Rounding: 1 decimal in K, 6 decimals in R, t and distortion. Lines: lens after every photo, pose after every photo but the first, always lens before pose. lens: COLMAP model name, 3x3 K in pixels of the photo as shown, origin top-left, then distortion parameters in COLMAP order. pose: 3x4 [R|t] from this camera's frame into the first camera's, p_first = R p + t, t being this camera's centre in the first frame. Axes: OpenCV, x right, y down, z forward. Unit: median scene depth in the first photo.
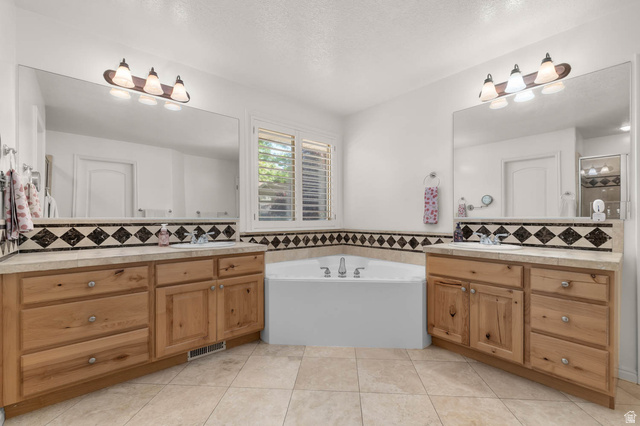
lens RADIAL K [[279.7, 0, 319.4], [0, 279.7, 219.1], [0, 0, 1]] dist [-0.004303, -0.000111]
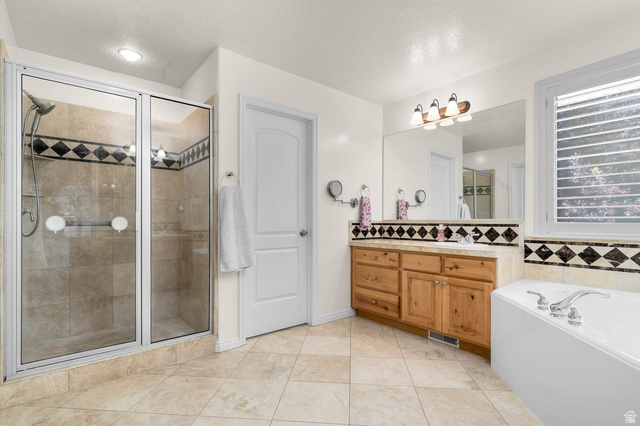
lens RADIAL K [[310.2, 0, 320.3], [0, 310.2, 216.3], [0, 0, 1]] dist [0.004232, 0.000329]
pose [[-0.034984, -0.010703, -0.999331, 0.898952], [0.002181, 0.999939, -0.010786, -0.005281], [0.999386, -0.002556, -0.034958, 0.583417]]
